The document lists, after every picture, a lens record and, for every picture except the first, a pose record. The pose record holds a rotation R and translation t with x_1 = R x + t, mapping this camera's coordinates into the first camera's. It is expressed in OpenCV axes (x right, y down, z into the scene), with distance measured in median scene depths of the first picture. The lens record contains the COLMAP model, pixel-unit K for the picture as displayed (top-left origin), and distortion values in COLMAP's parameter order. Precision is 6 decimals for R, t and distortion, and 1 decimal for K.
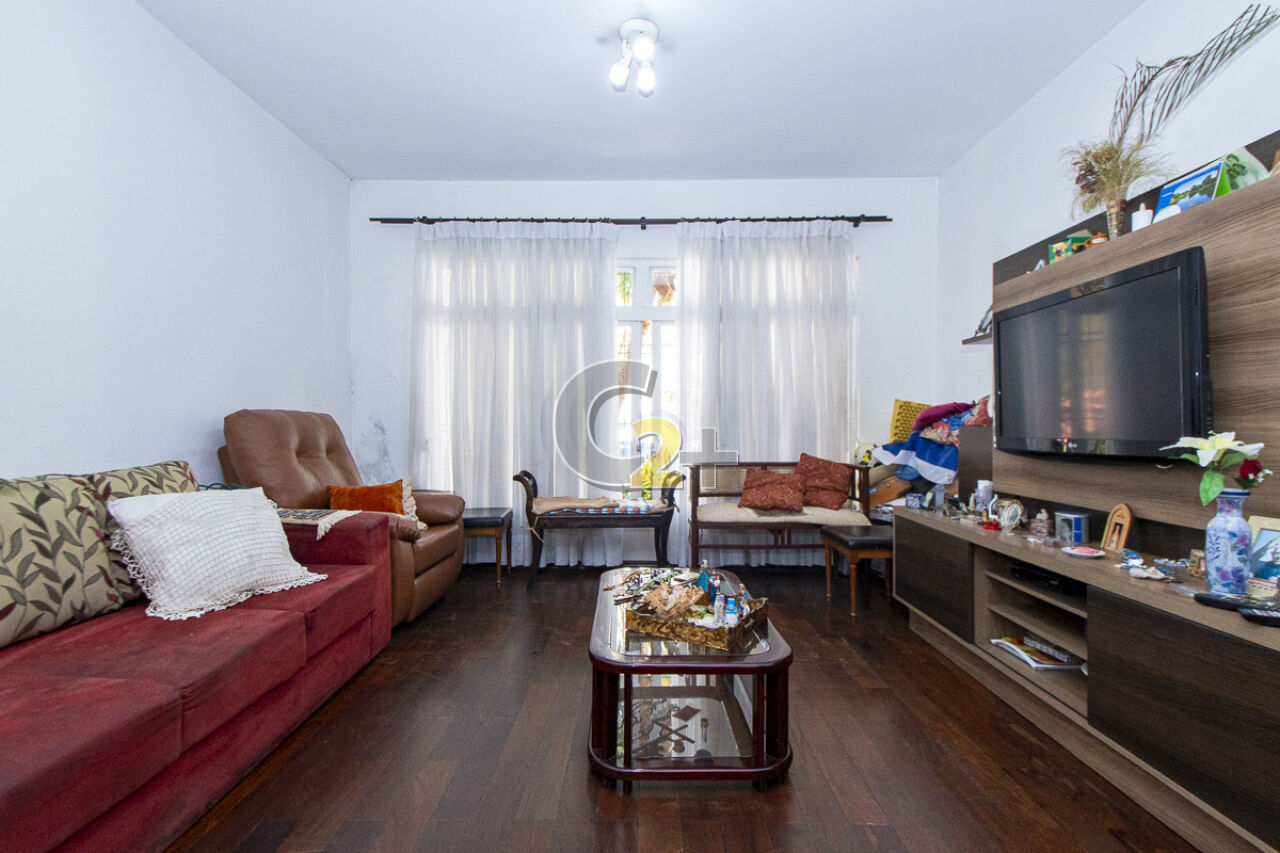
lens RADIAL K [[575.1, 0, 648.8], [0, 575.1, 431.9], [0, 0, 1]] dist [0.019886, -0.003540]
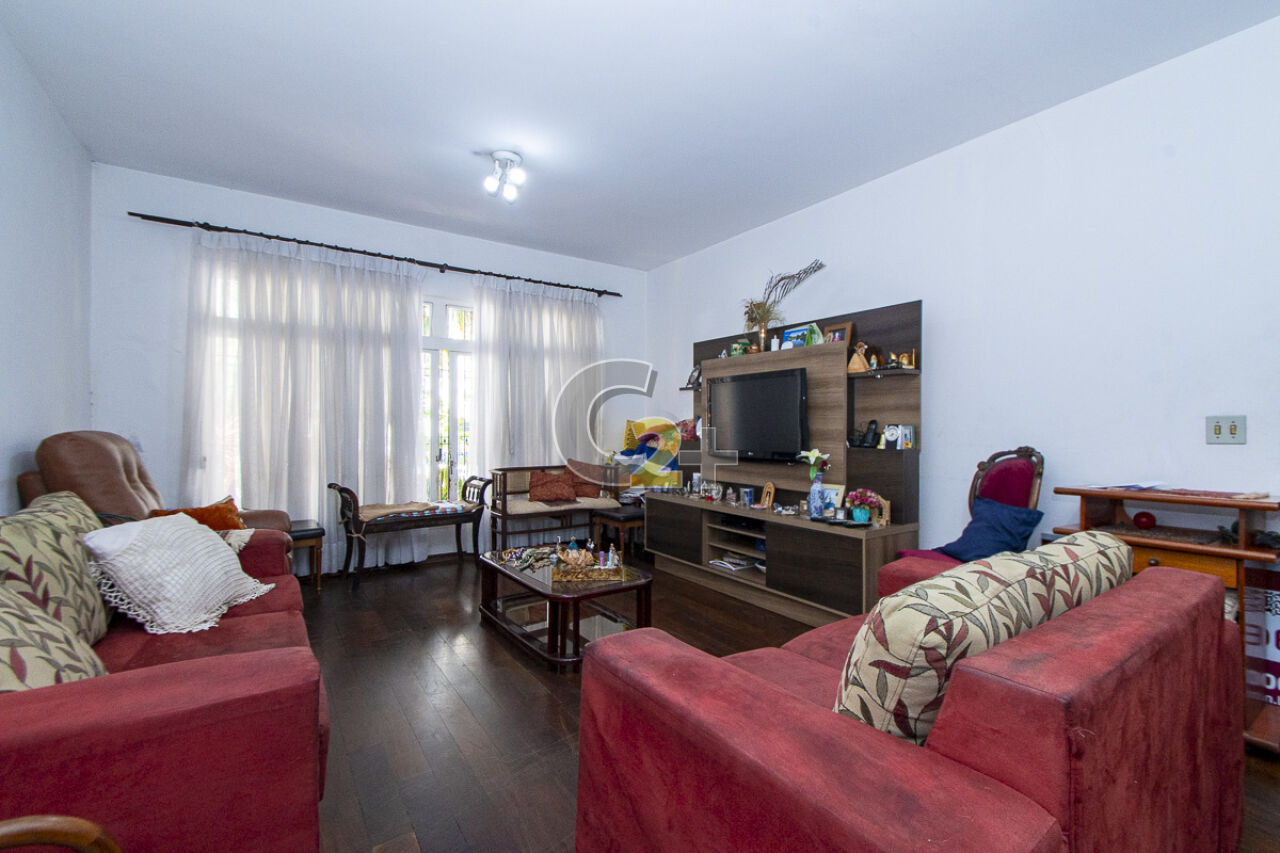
lens RADIAL K [[524.8, 0, 653.1], [0, 524.8, 434.1], [0, 0, 1]] dist [0.028748, -0.000130]
pose [[0.828214, -0.003004, 0.560405, -0.294151], [0.002067, 0.999995, 0.002305, -0.026007], [-0.560409, -0.000751, 0.828216, -0.156184]]
